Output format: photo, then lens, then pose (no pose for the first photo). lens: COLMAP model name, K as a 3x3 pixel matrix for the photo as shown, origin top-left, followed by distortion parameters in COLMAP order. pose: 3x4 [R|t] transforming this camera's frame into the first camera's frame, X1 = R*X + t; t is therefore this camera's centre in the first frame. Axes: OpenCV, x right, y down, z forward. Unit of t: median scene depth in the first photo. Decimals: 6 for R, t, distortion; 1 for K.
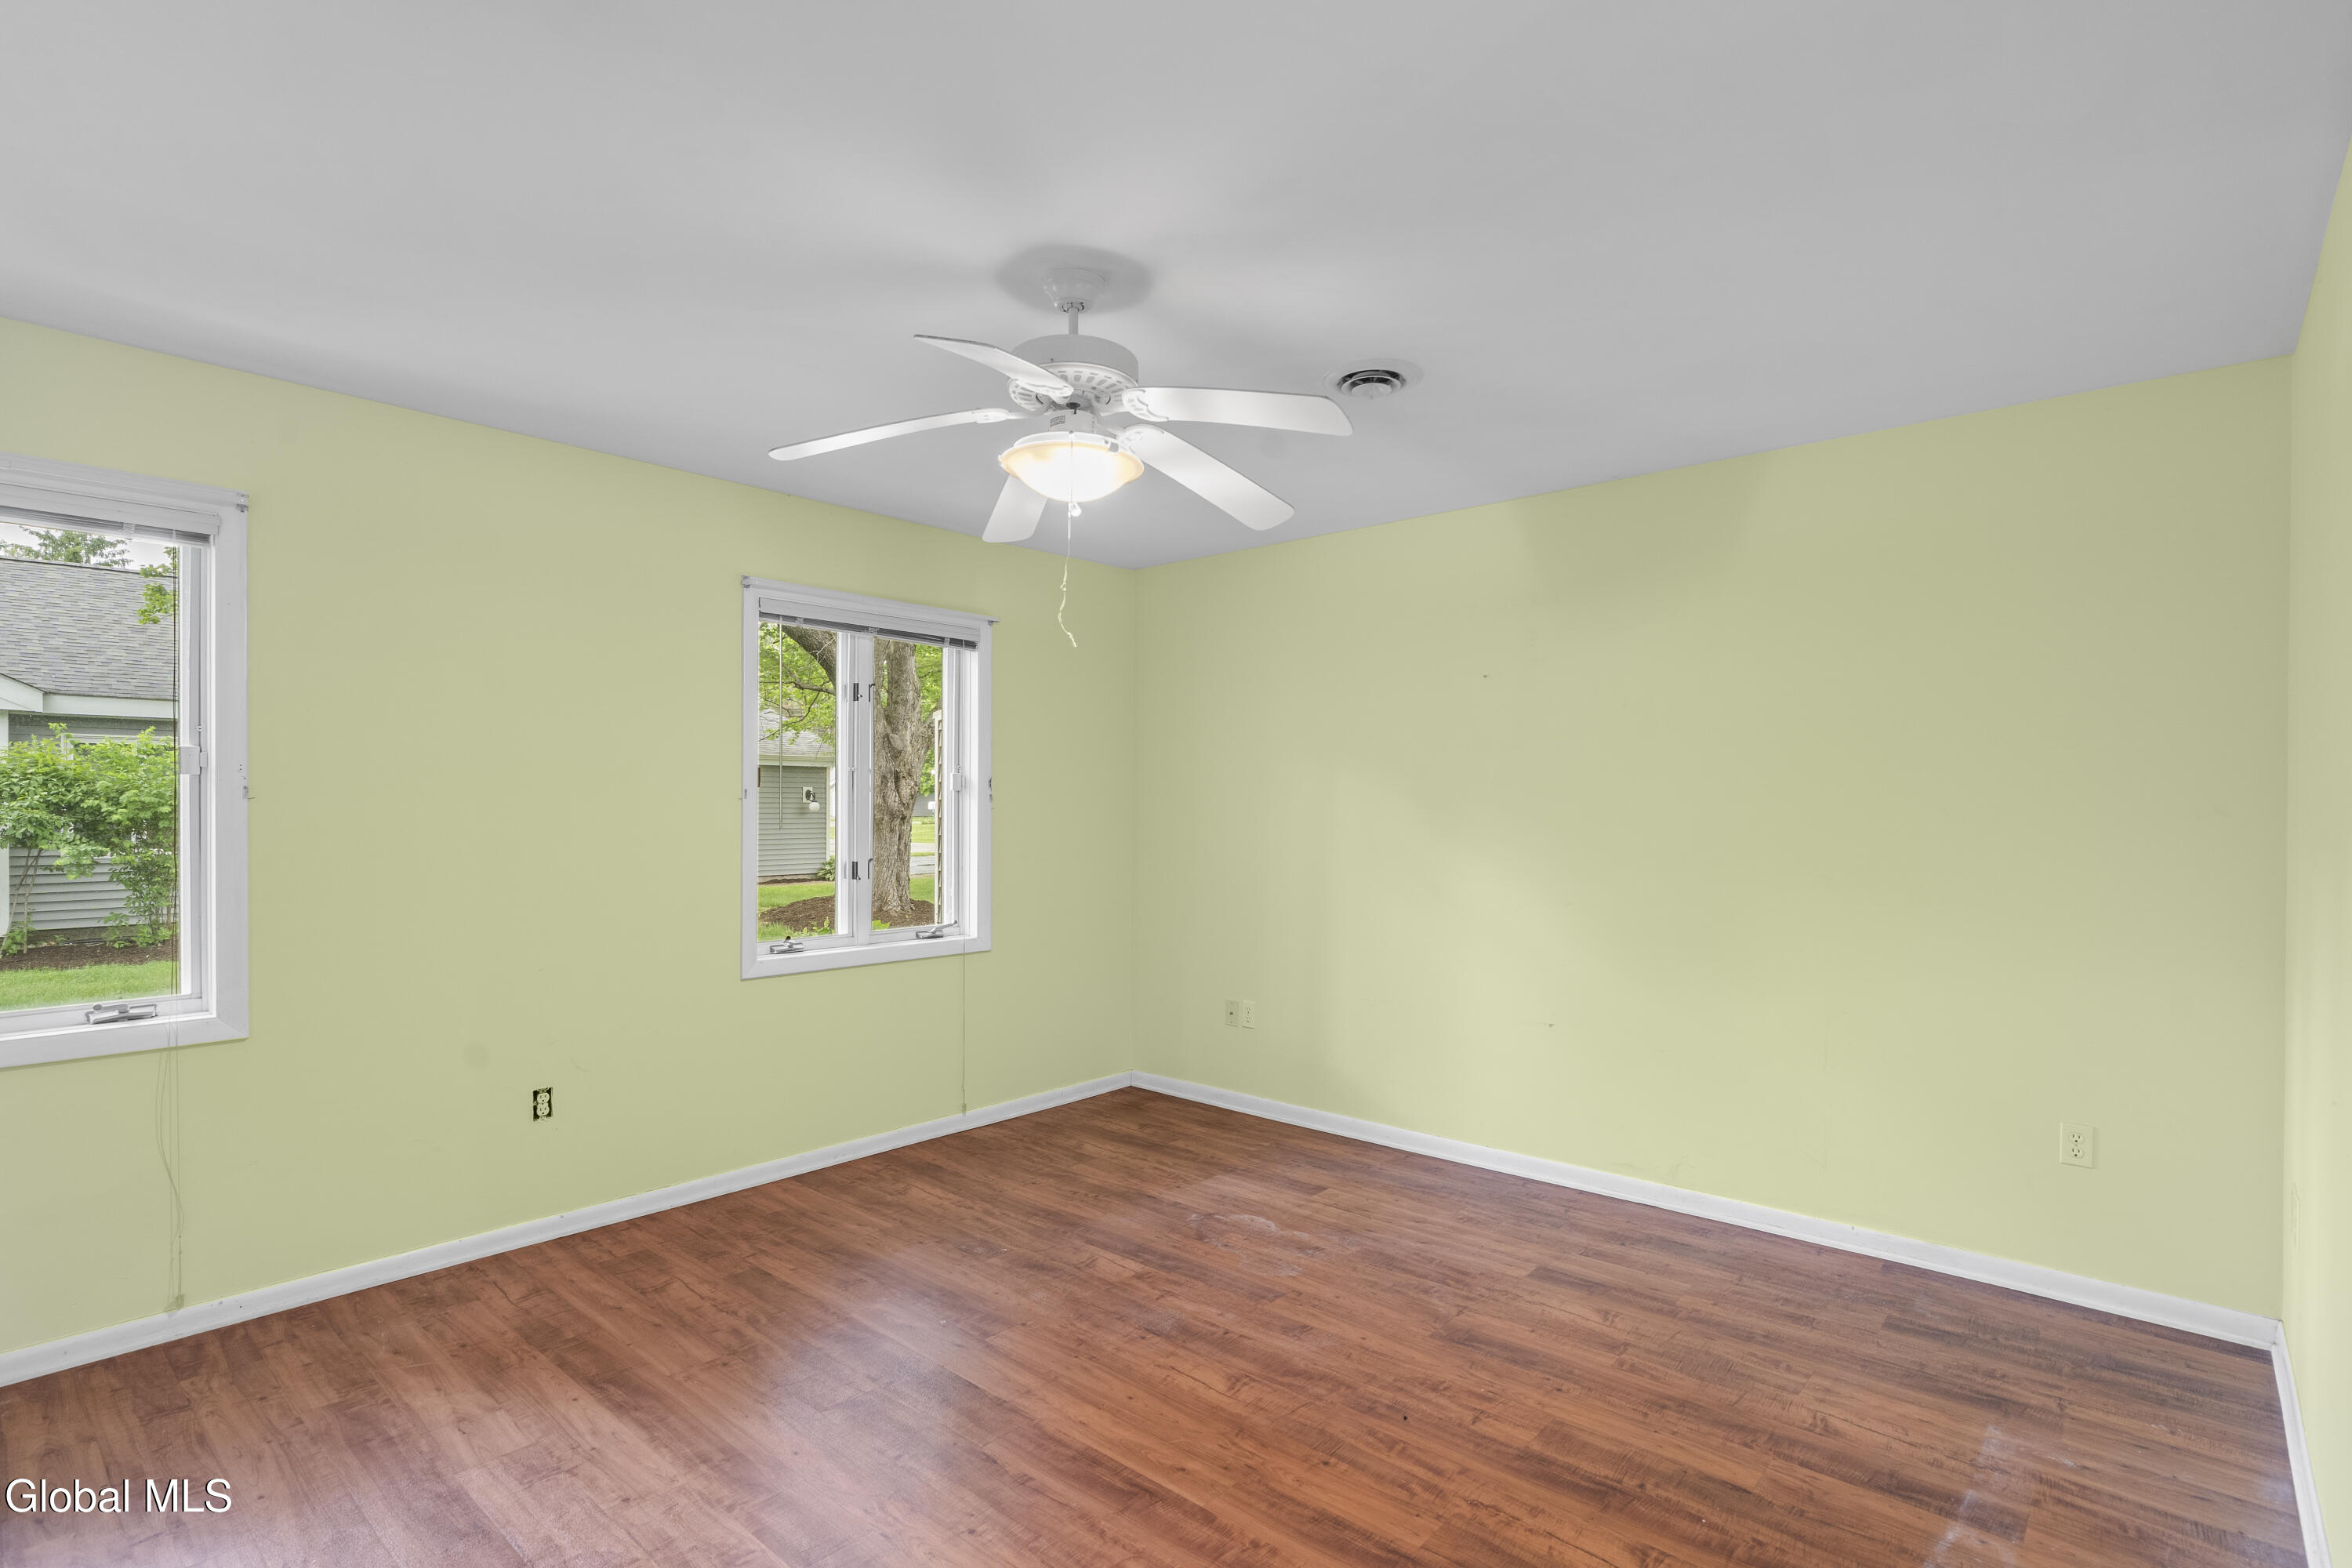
lens RADIAL K [[1148.9, 0, 1186.9], [0, 1148.9, 799.6], [0, 0, 1]] dist [0.000548, -0.000429]
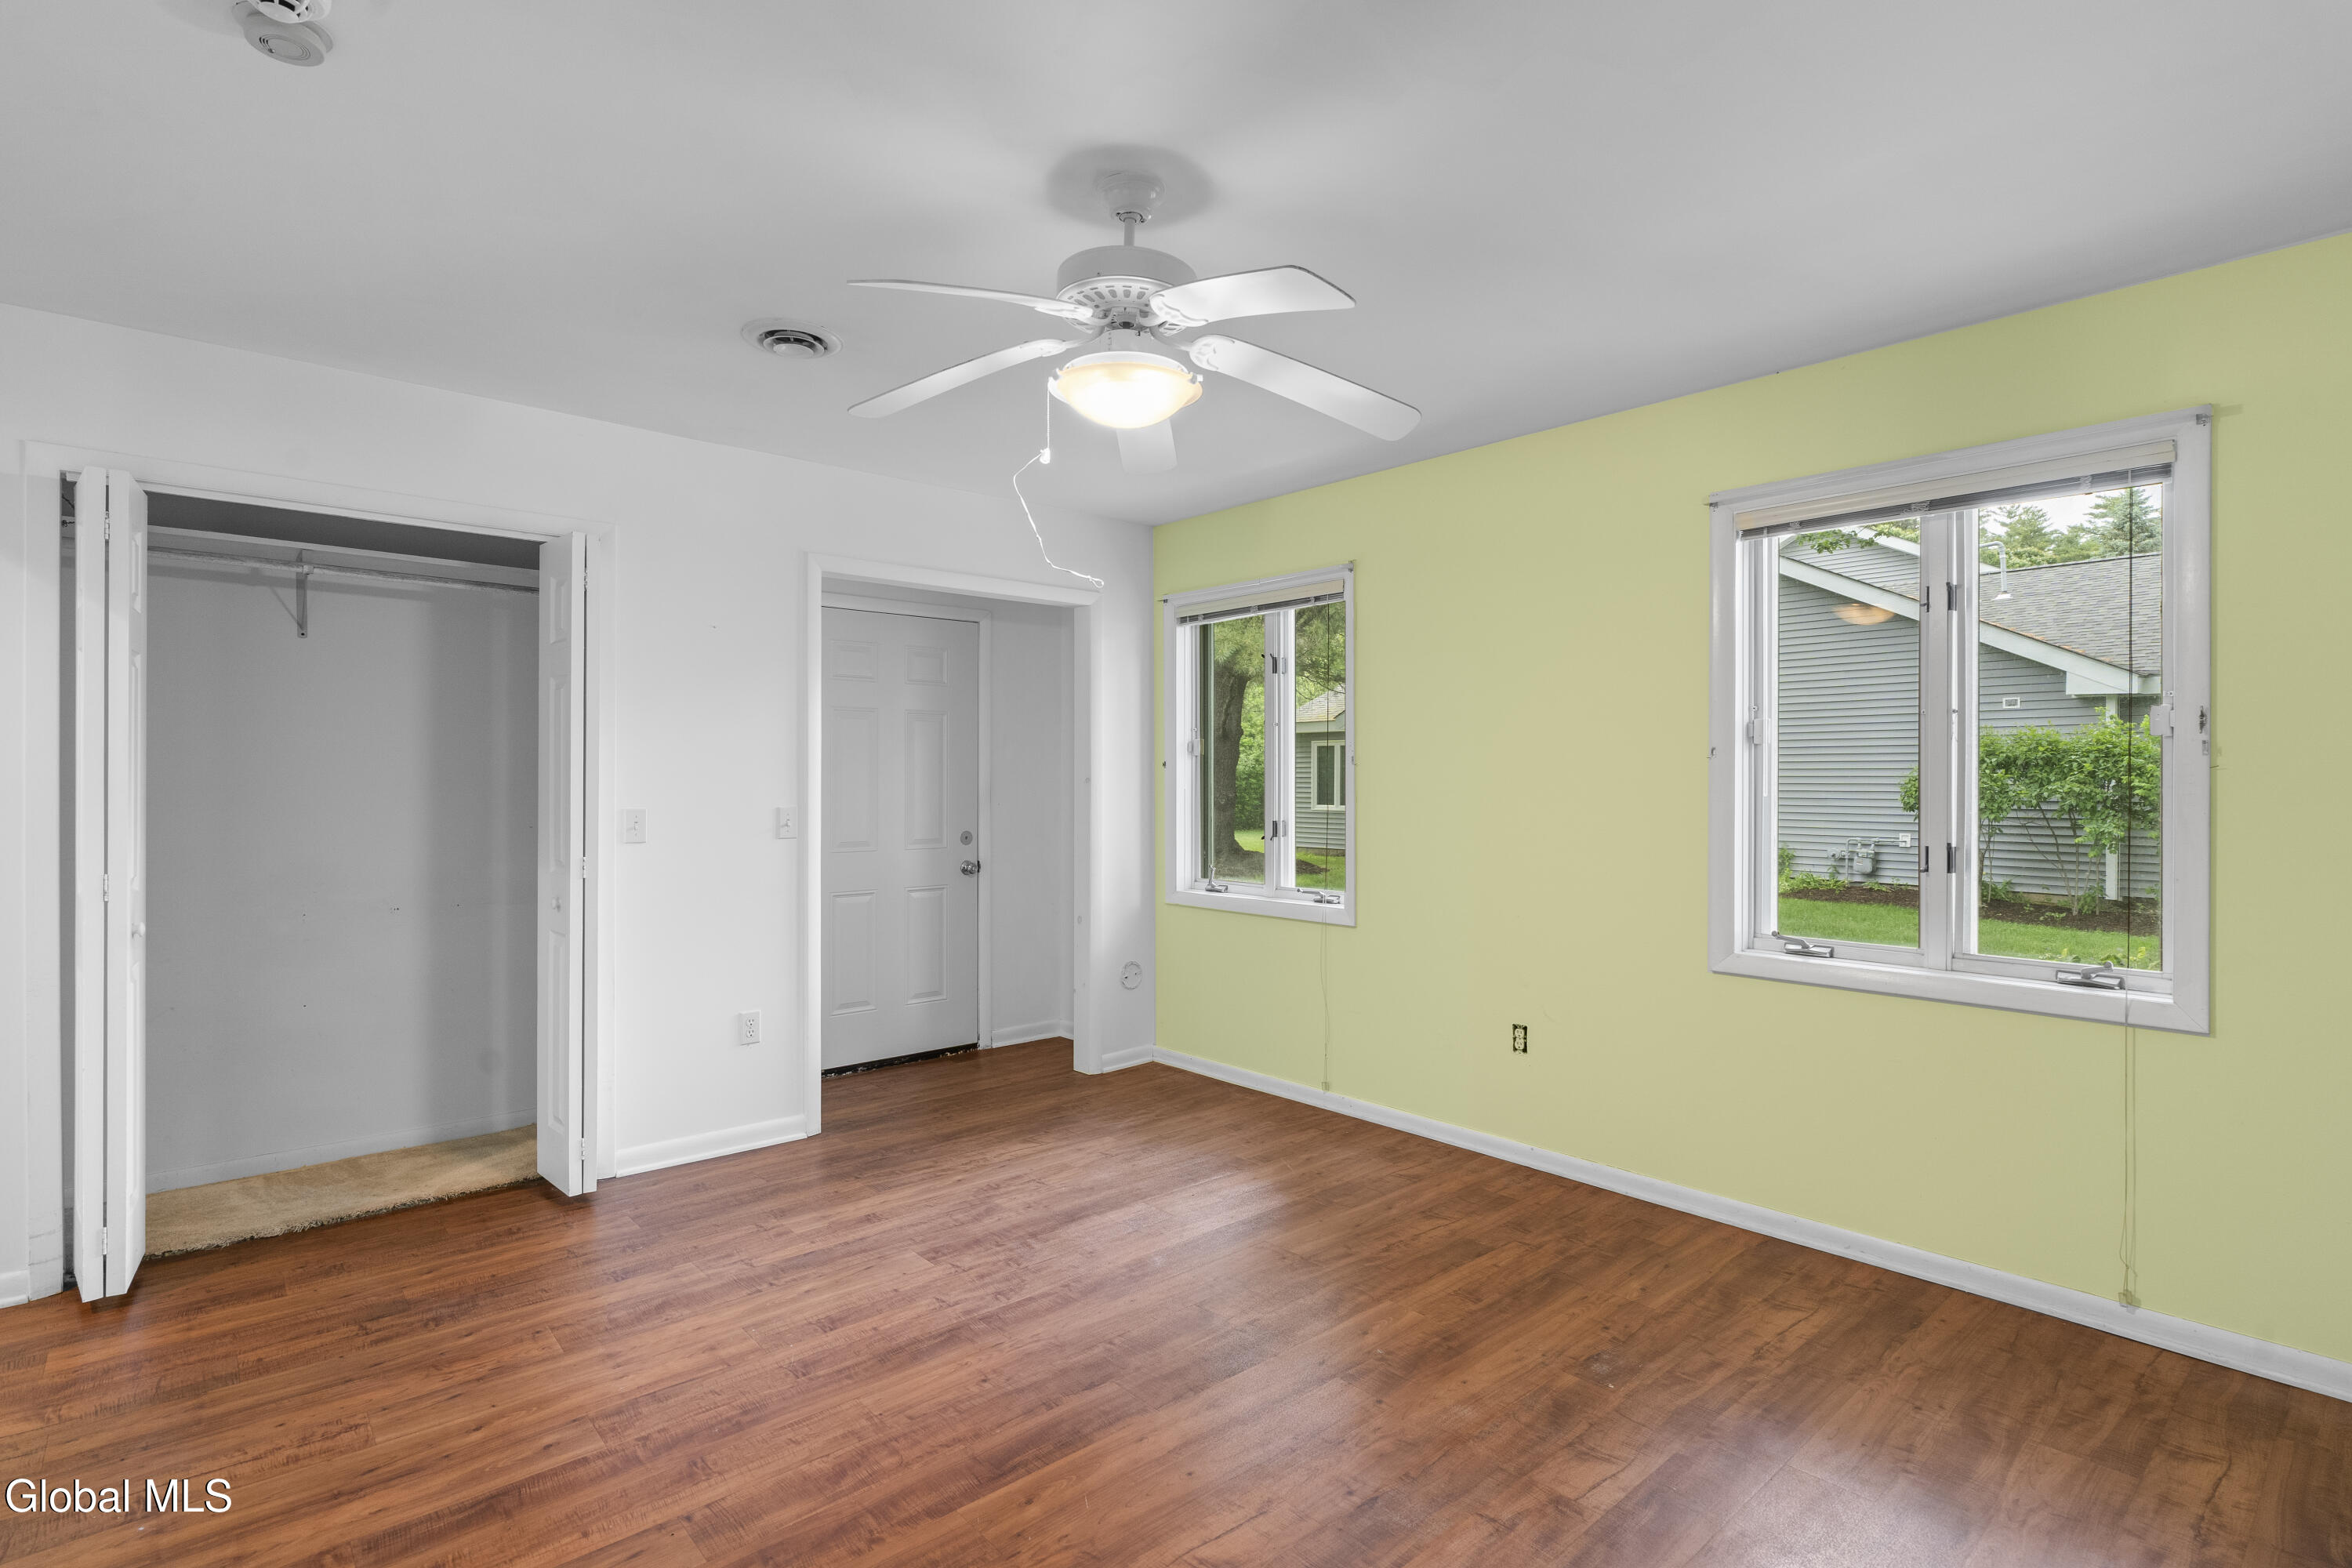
lens RADIAL K [[1148.9, 0, 1184.8], [0, 1148.9, 778.7], [0, 0, 1]] dist [0.000548, -0.000429]
pose [[-0.129055, -0.004390, -0.991628, 0.575019], [0.000251, 0.999990, -0.004460, 0.020378], [0.991637, -0.000824, -0.129053, 0.825215]]
